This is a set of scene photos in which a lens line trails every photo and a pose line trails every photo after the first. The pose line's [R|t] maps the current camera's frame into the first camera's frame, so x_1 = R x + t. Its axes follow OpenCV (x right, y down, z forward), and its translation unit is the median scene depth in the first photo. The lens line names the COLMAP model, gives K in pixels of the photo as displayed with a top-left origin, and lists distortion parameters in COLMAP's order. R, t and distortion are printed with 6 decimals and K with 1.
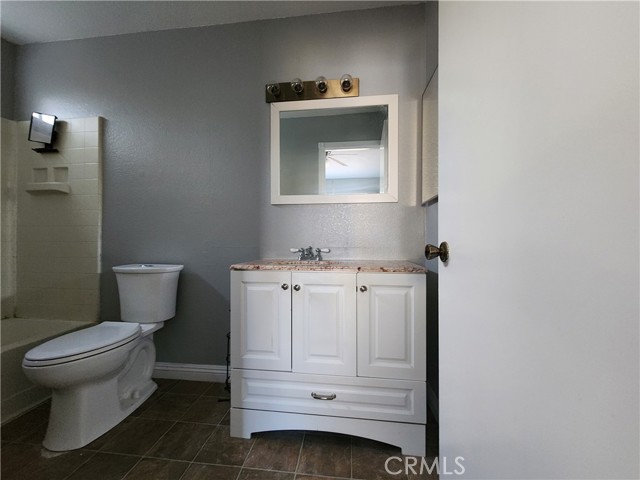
lens RADIAL K [[262.2, 0, 320.7], [0, 262.2, 237.8], [0, 0, 1]] dist [0.001213, 0.000225]
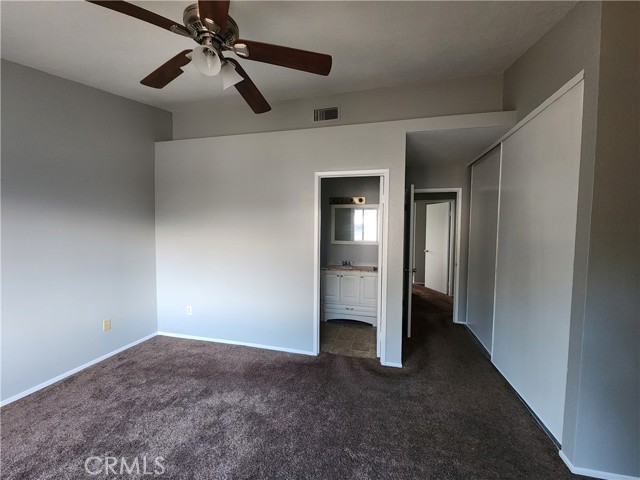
lens RADIAL K [[262.2, 0, 320.7], [0, 262.2, 237.8], [0, 0, 1]] dist [0.001213, 0.000225]
pose [[0.990770, 0.013821, -0.134844, 0.060018], [-0.007589, 0.998884, 0.046620, -0.322972], [0.135338, -0.045167, 0.989769, -1.668242]]
